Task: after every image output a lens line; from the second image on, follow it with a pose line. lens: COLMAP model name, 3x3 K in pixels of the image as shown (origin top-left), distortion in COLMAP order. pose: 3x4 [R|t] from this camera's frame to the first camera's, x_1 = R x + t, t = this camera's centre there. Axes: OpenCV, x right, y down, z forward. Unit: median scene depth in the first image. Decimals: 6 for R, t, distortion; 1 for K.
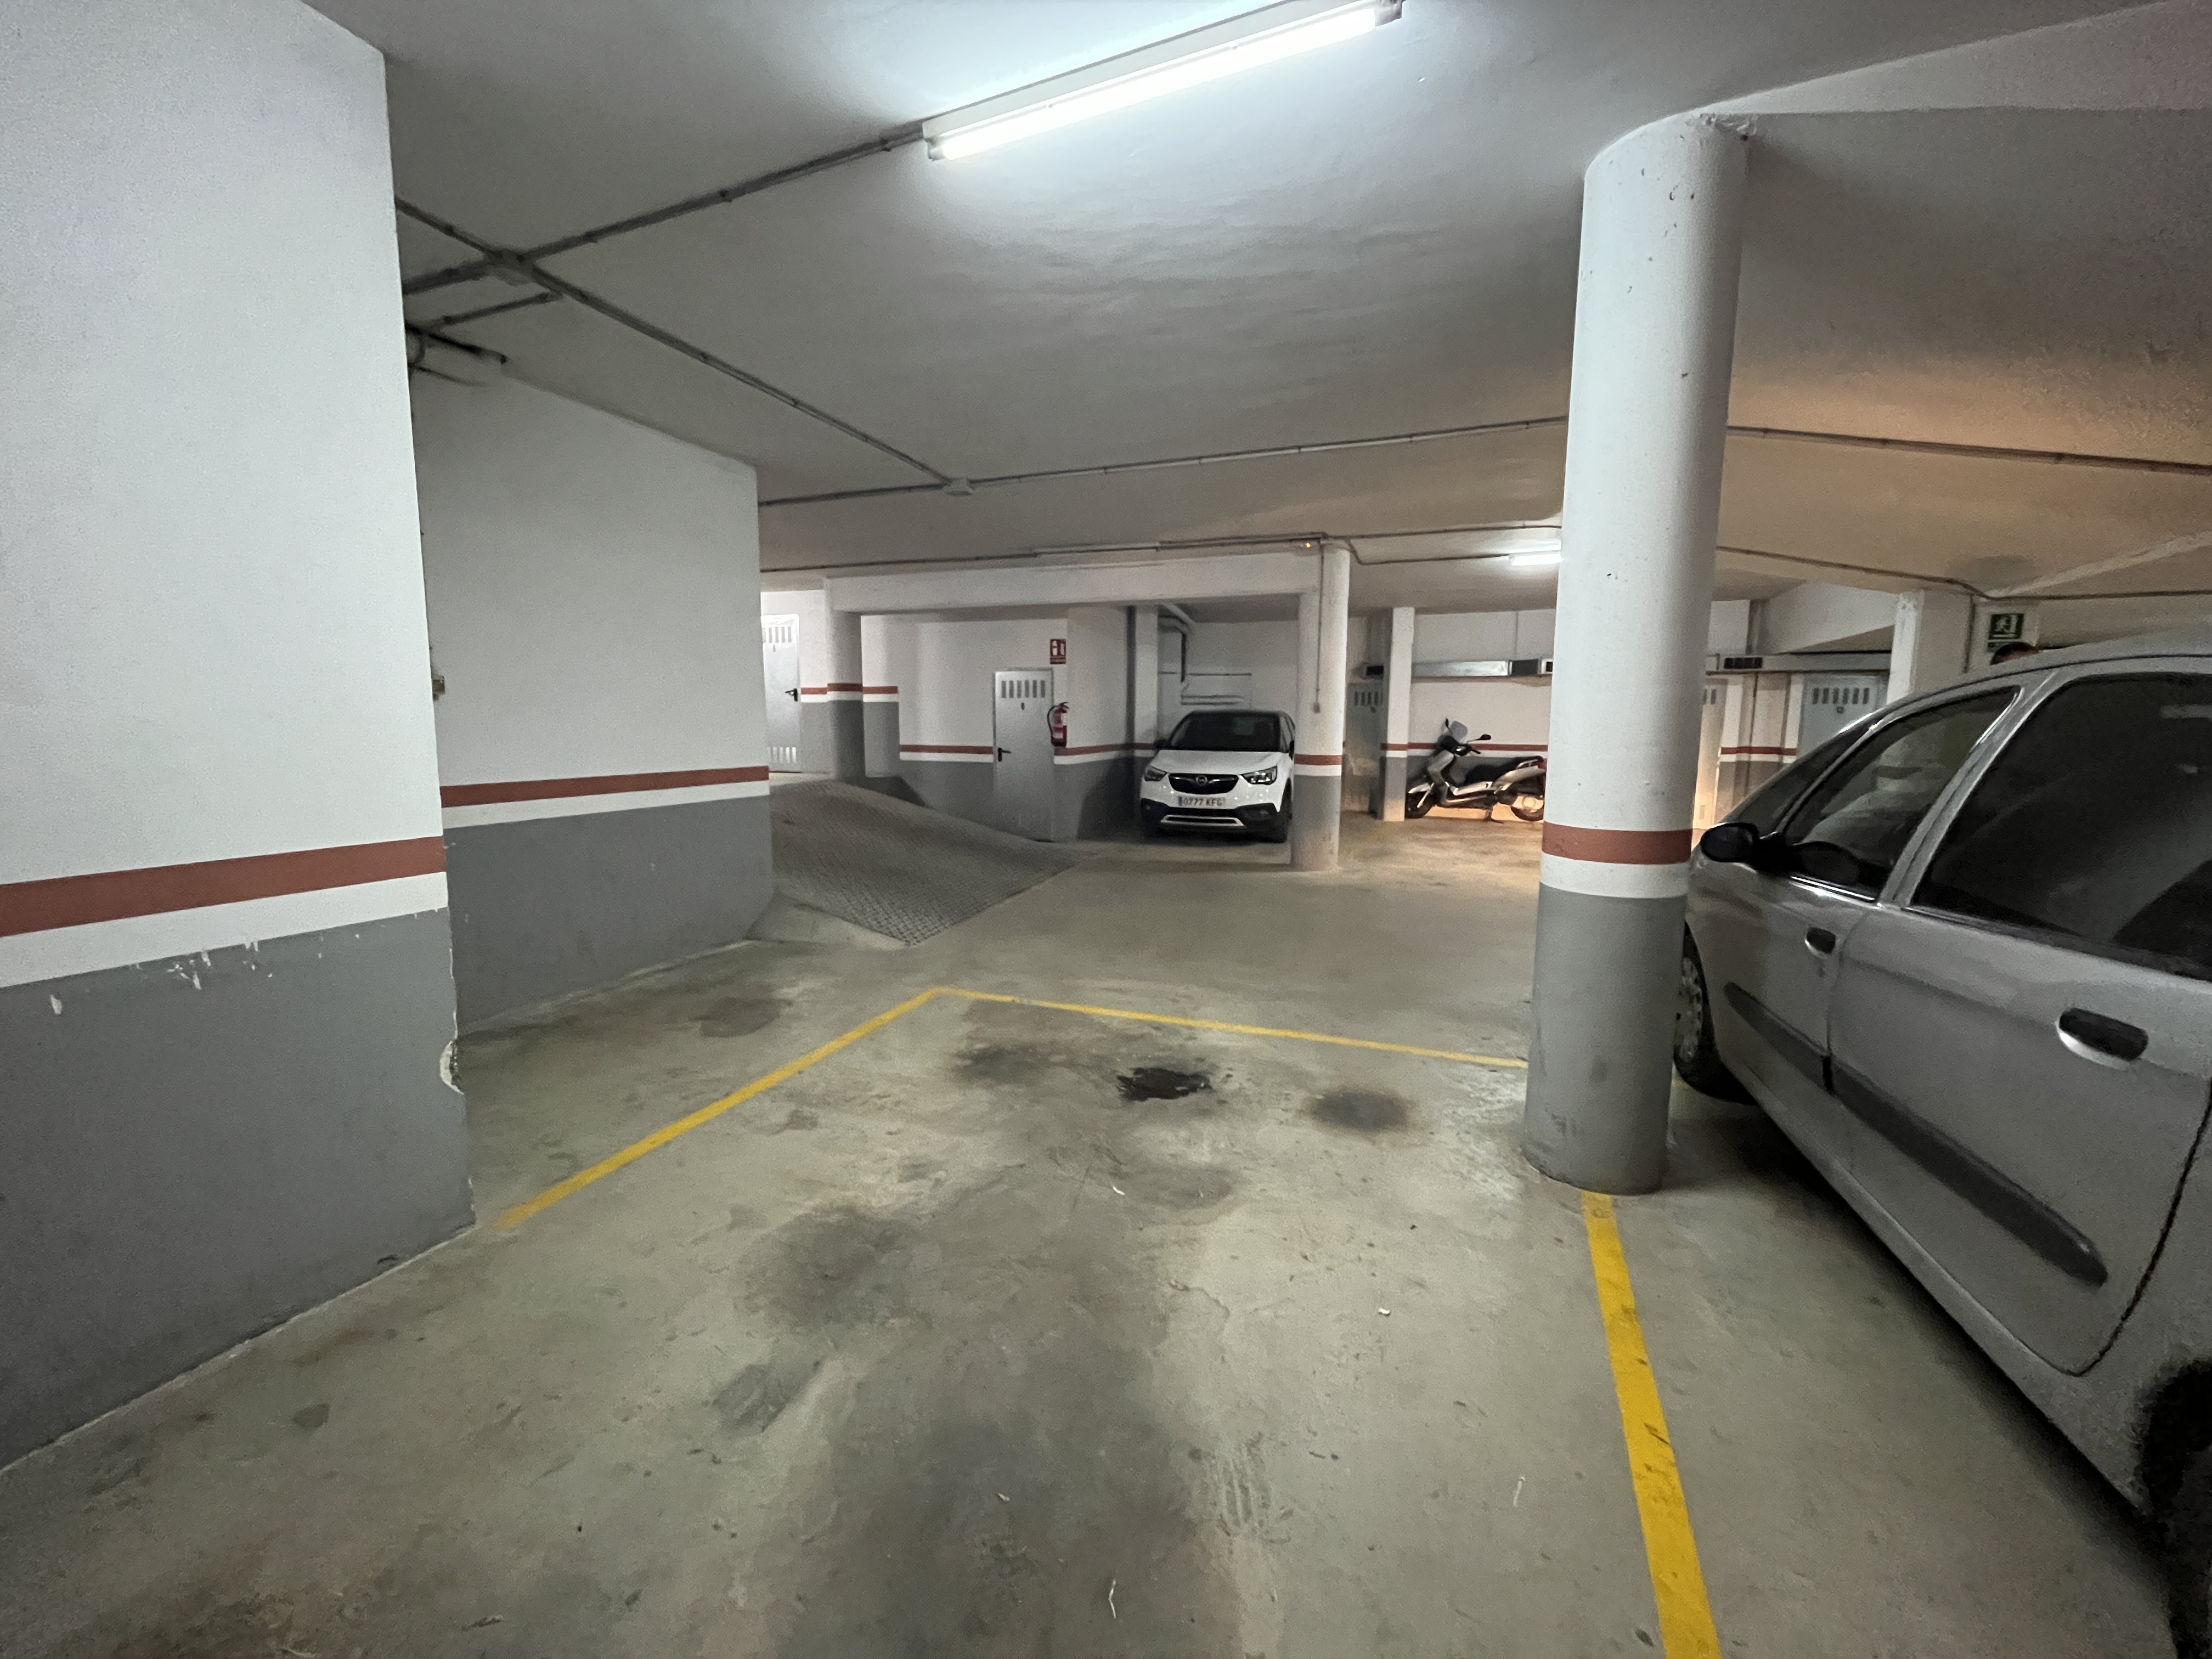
lens RADIAL K [[896.2, 0, 1104.0], [0, 896.2, 828.9], [0, 0, 1]] dist [-0.002282, -0.000091]
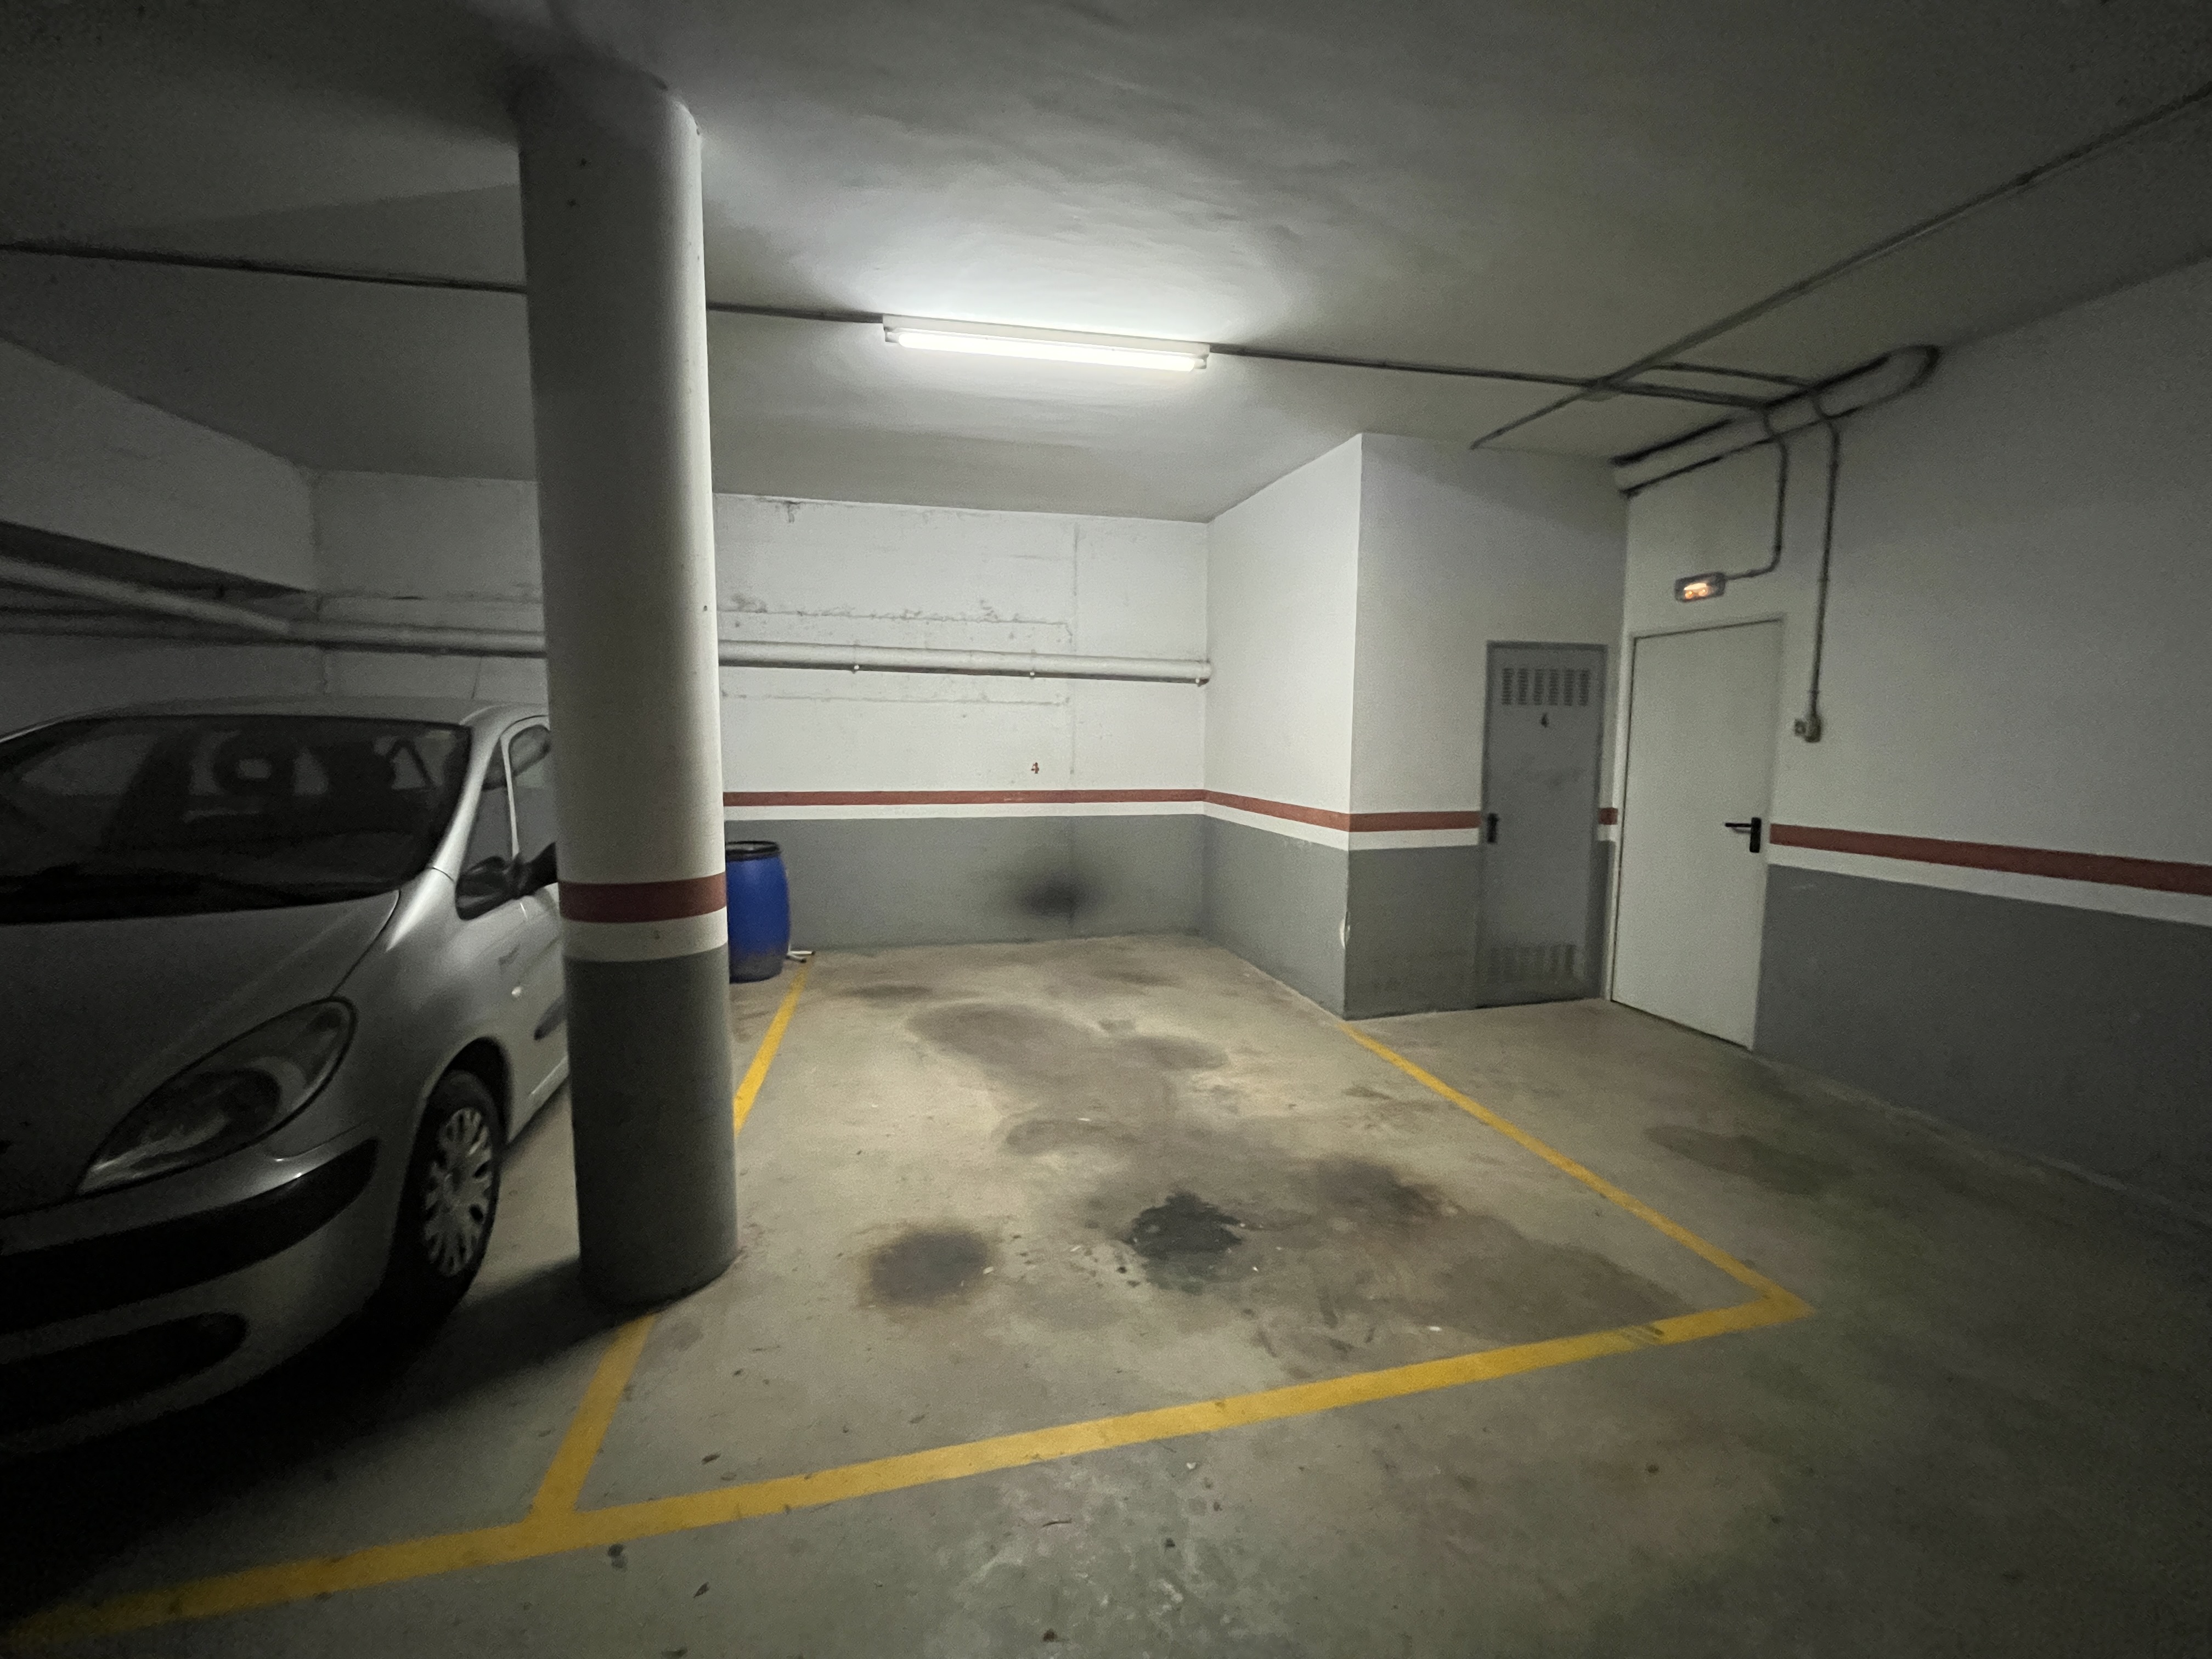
lens RADIAL K [[896.2, 0, 1104.1], [0, 896.2, 828.2], [0, 0, 1]] dist [-0.002282, -0.000091]
pose [[-0.820369, 0.045016, -0.570060, 0.486901], [-0.080551, 0.977859, 0.193140, -0.176589], [0.566133, 0.204365, -0.798579, 1.350455]]
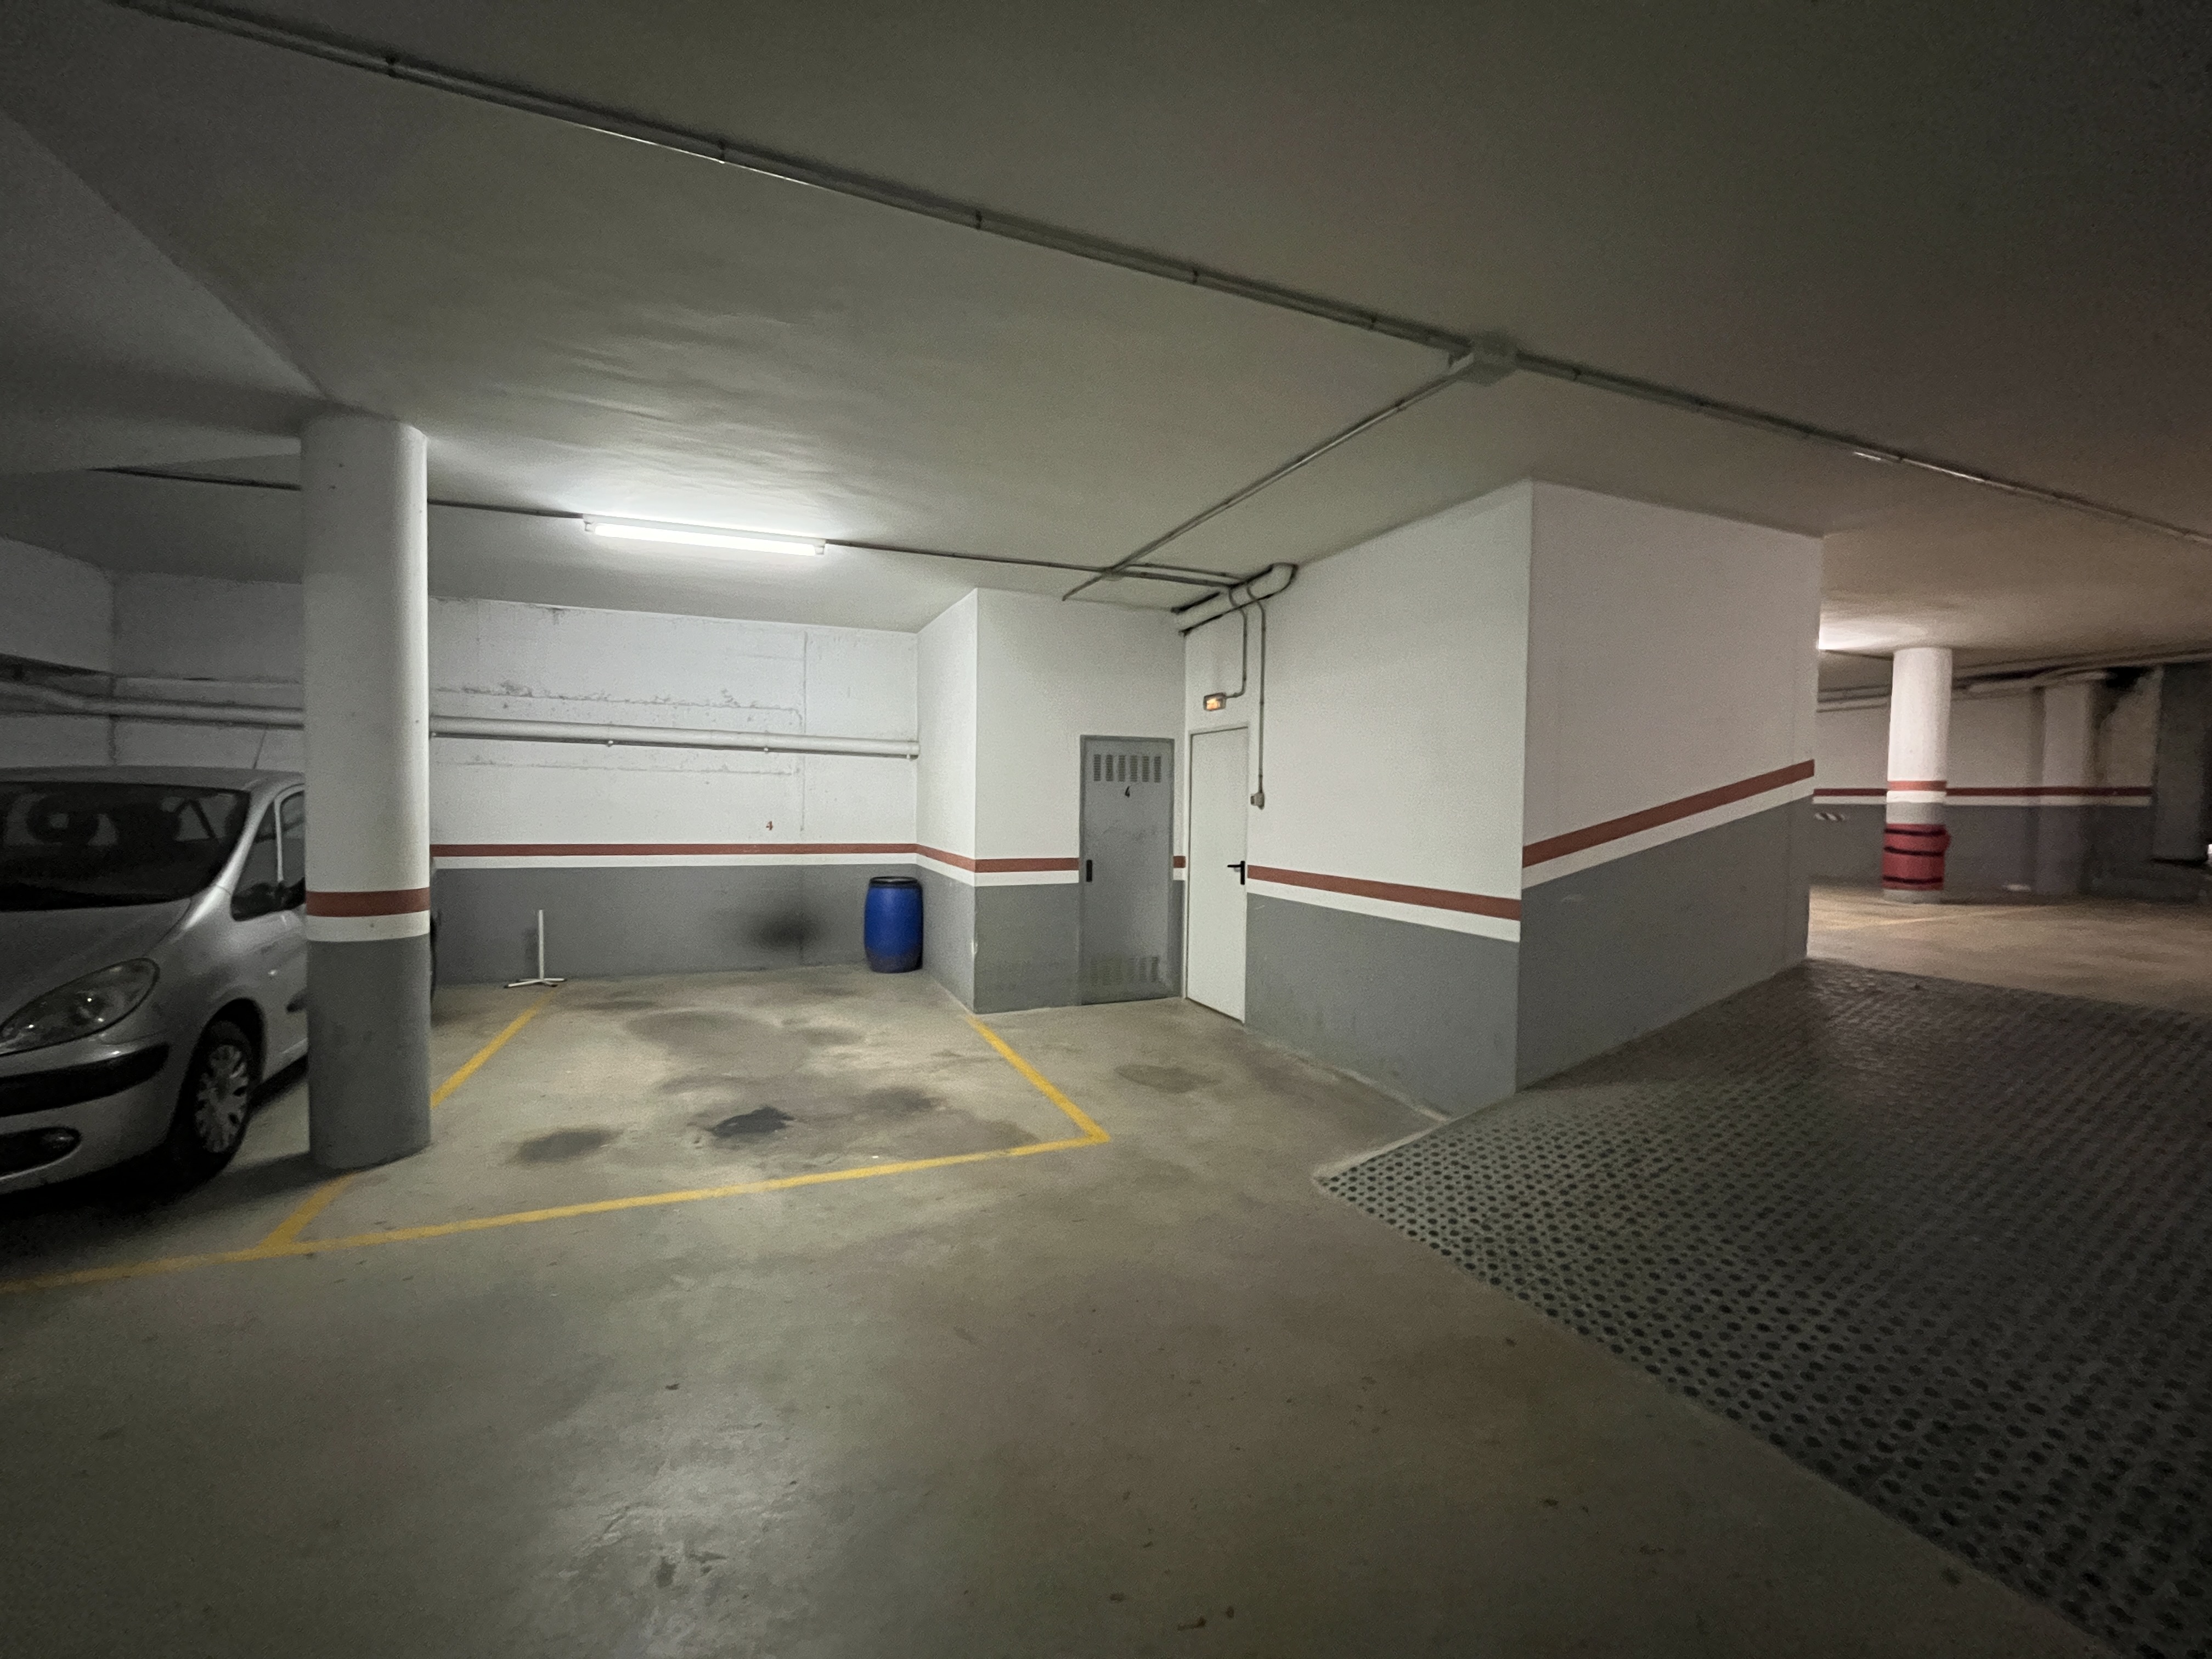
lens RADIAL K [[896.2, 0, 1103.8], [0, 896.2, 829.7], [0, 0, 1]] dist [-0.002282, -0.000091]
pose [[-0.729111, 0.003528, -0.684387, 0.478150], [-0.101705, 0.988325, 0.113446, -0.250539], [0.676797, 0.152320, -0.720240, 1.885407]]
